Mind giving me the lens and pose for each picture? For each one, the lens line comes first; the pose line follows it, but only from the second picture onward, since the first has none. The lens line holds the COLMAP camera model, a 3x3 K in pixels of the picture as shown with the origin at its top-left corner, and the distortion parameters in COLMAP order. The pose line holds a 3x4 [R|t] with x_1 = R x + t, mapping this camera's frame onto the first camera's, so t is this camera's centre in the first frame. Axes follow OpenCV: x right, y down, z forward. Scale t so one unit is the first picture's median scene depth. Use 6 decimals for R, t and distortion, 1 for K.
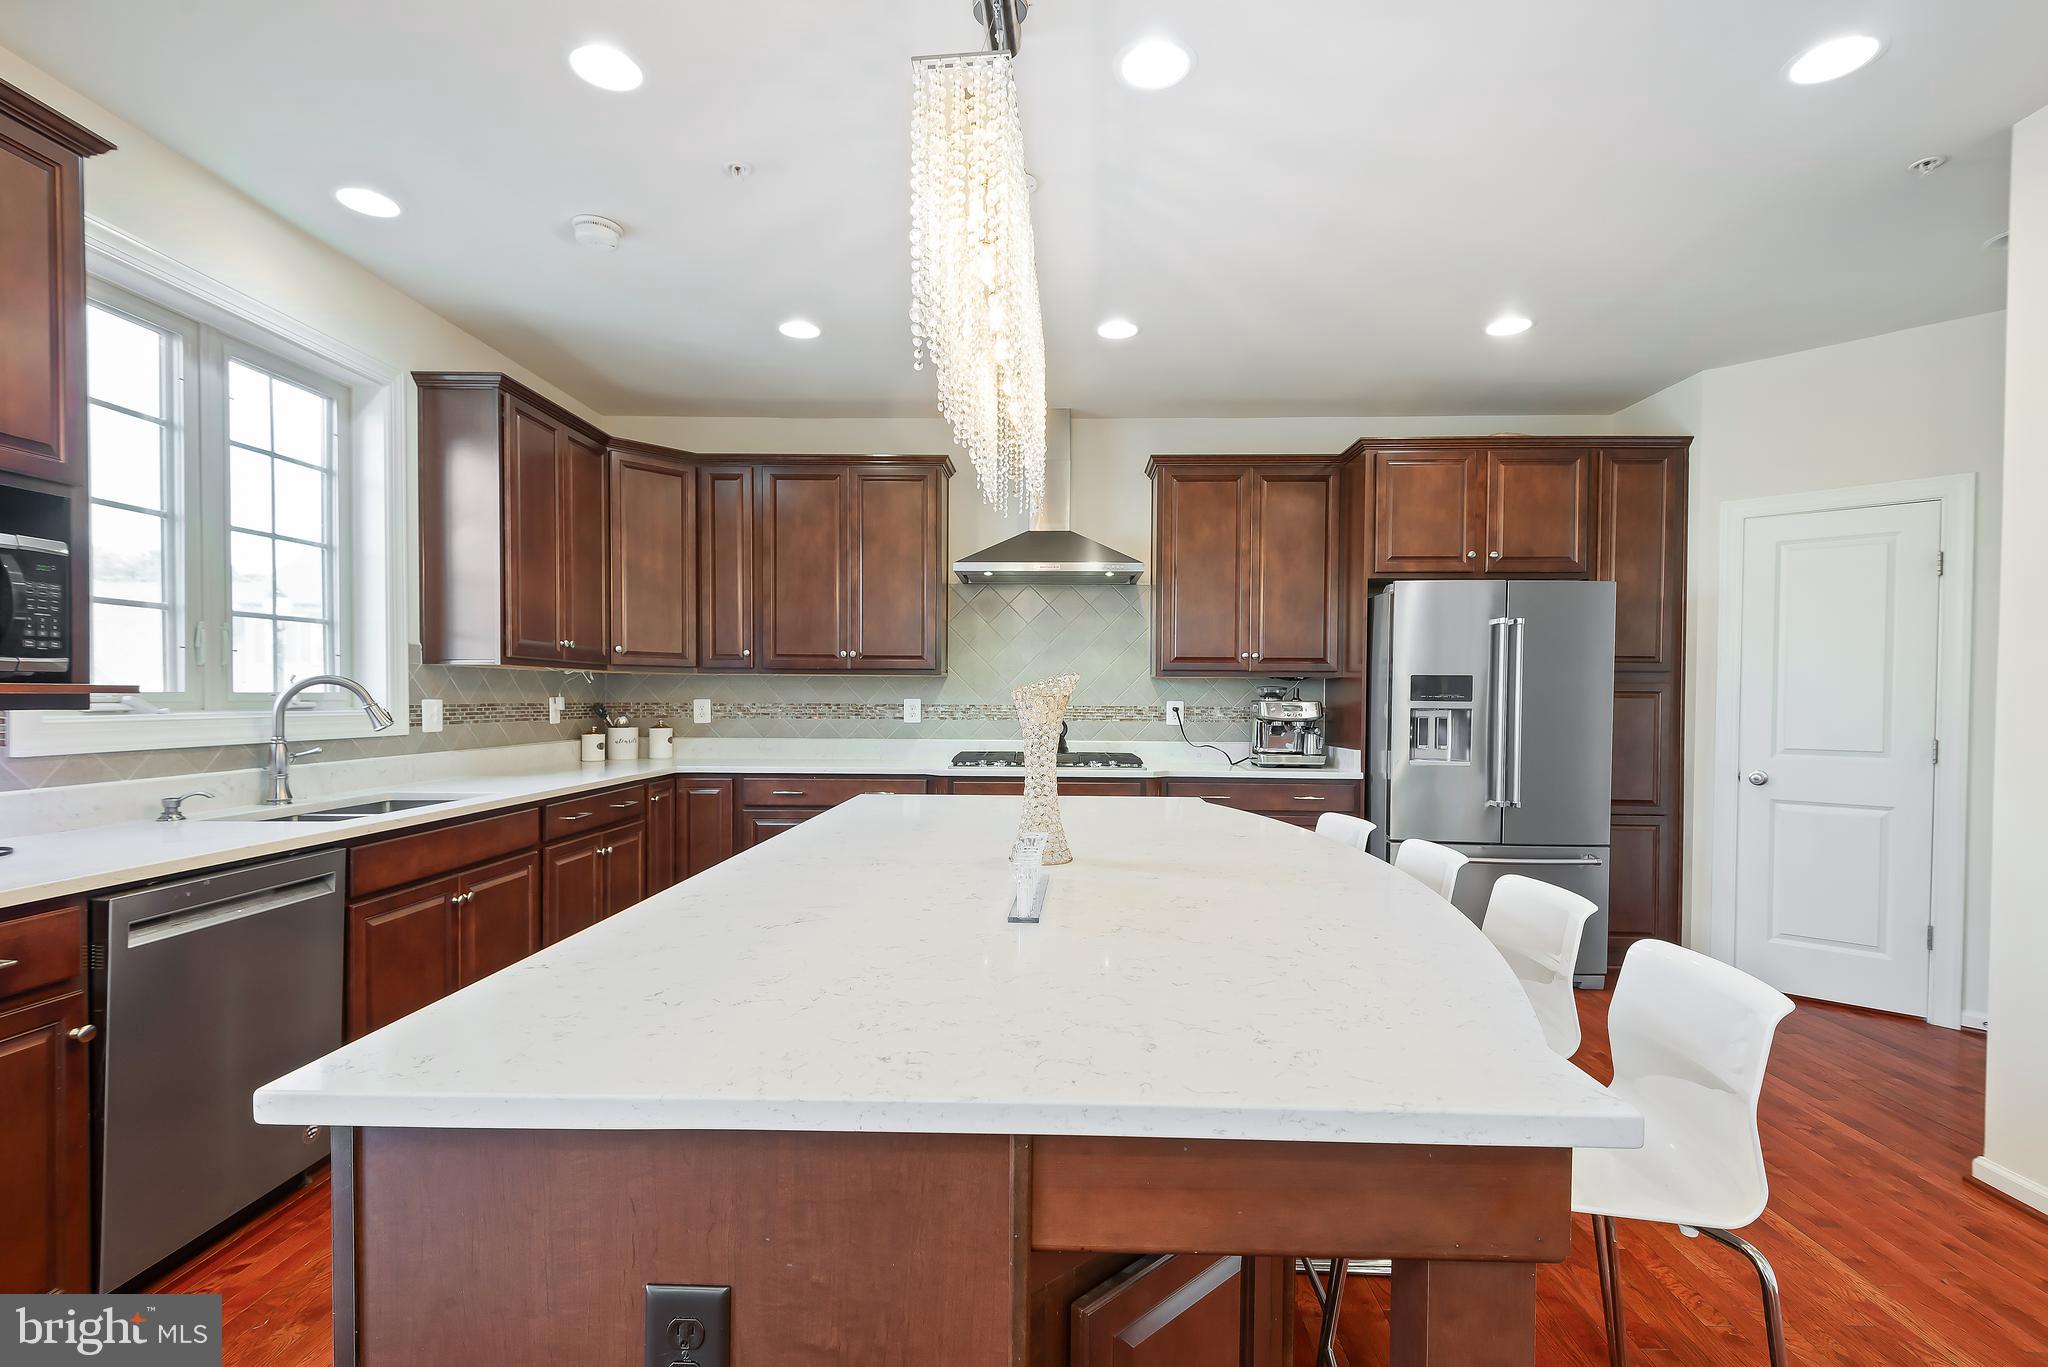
lens RADIAL K [[965.2, 0, 1047.1], [0, 965.2, 716.1], [0, 0, 1]] dist [0.000736, -0.000412]
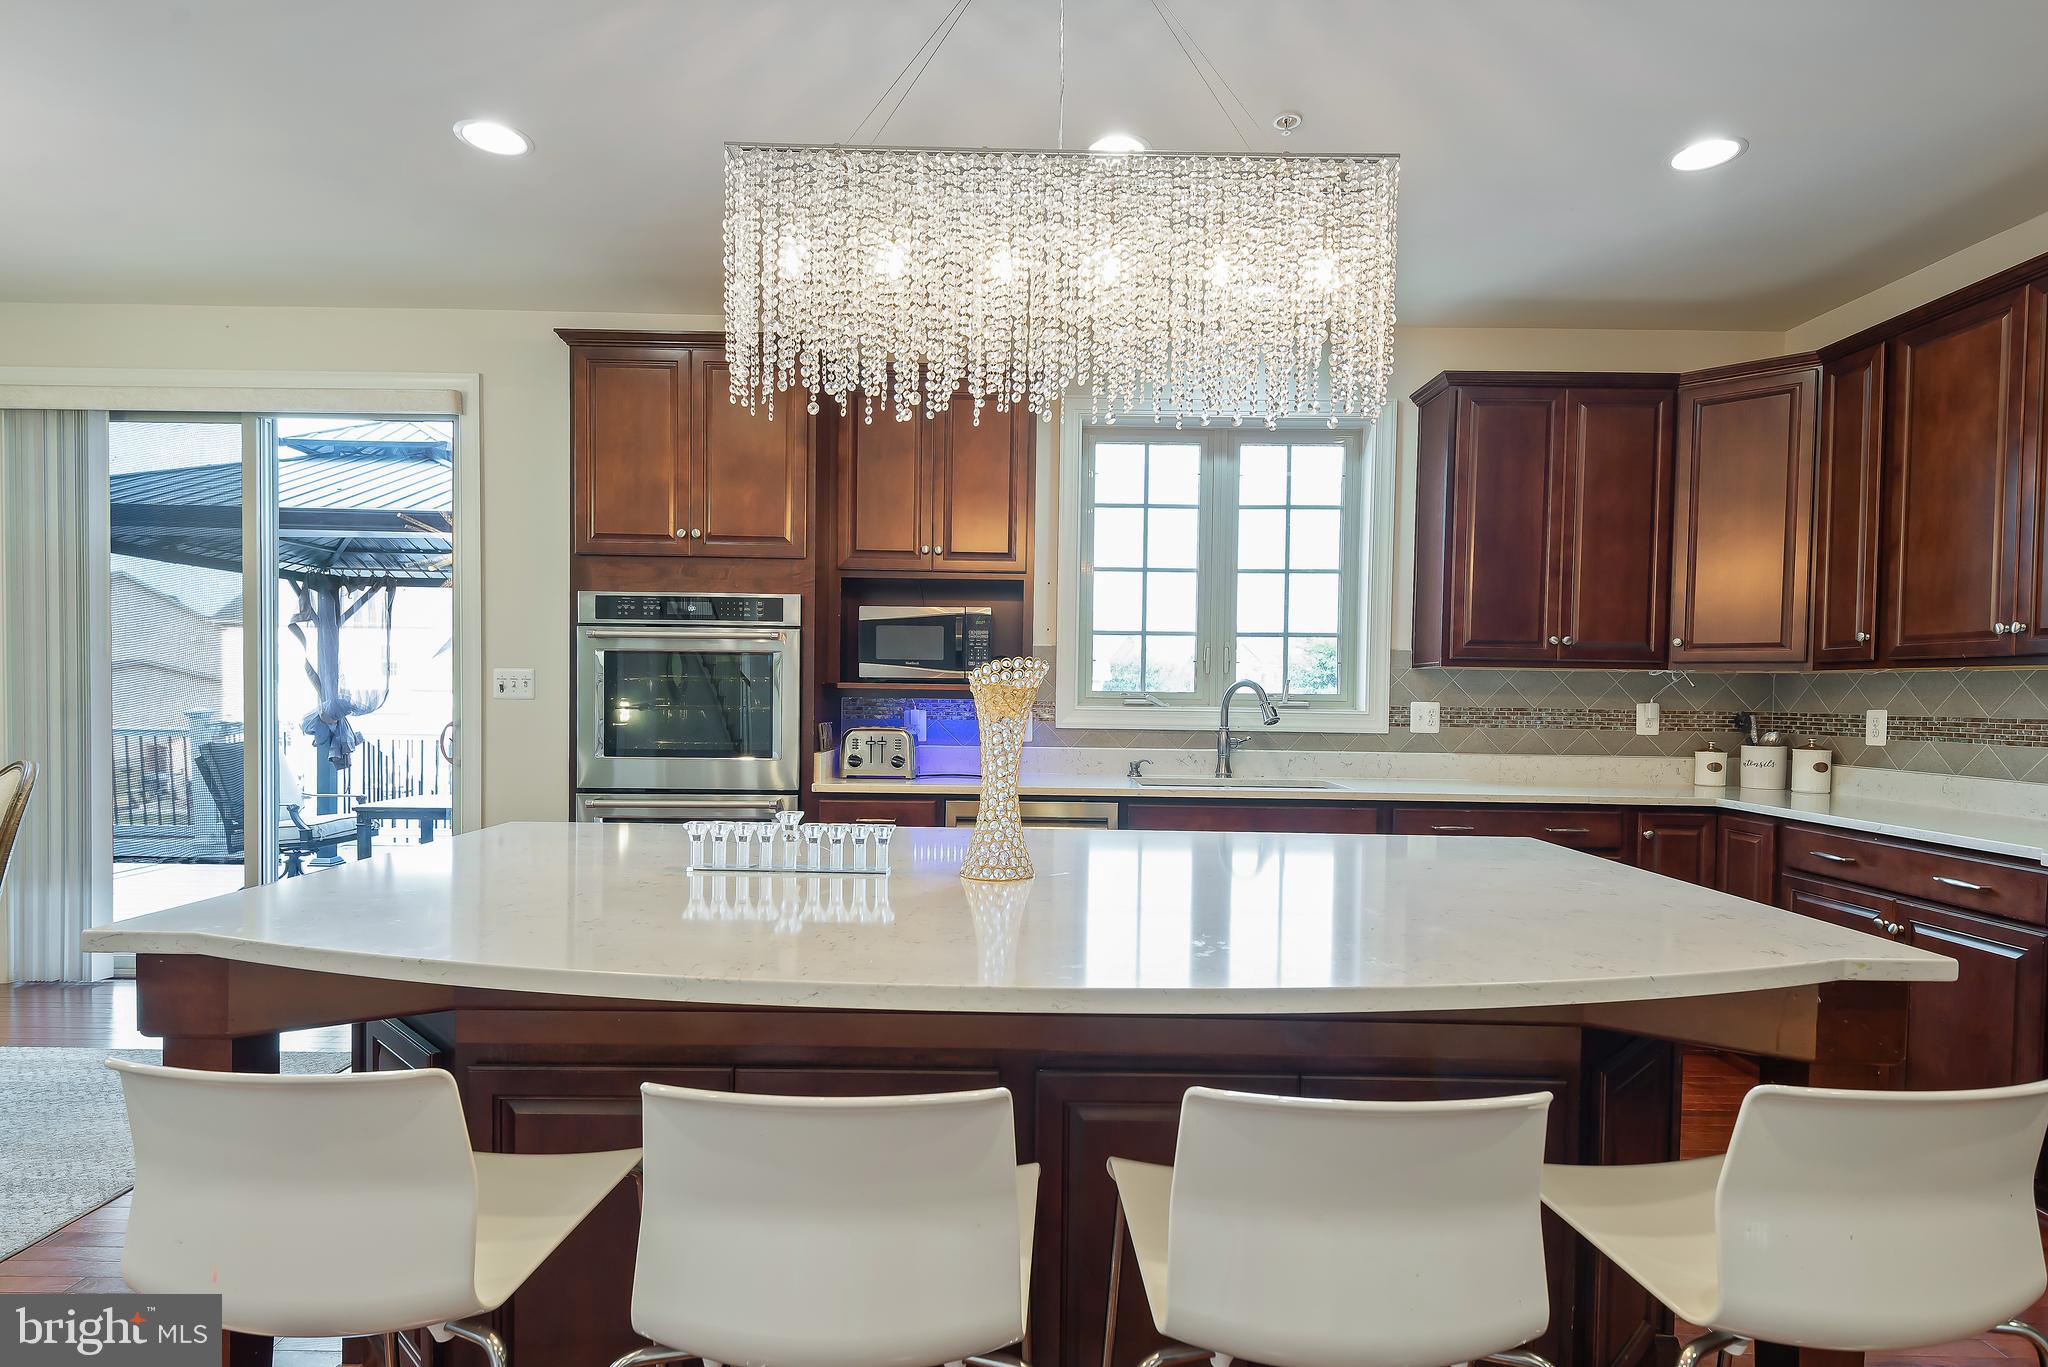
lens RADIAL K [[1045.9, 0, 1025.0], [0, 1045.9, 702.9], [0, 0, 1]] dist [0.016293, -0.000492]
pose [[0.004887, 0.005482, -0.999973, 0.403977], [-0.036308, 0.999327, 0.005301, -0.005302], [0.999329, 0.036281, 0.005083, 0.461734]]
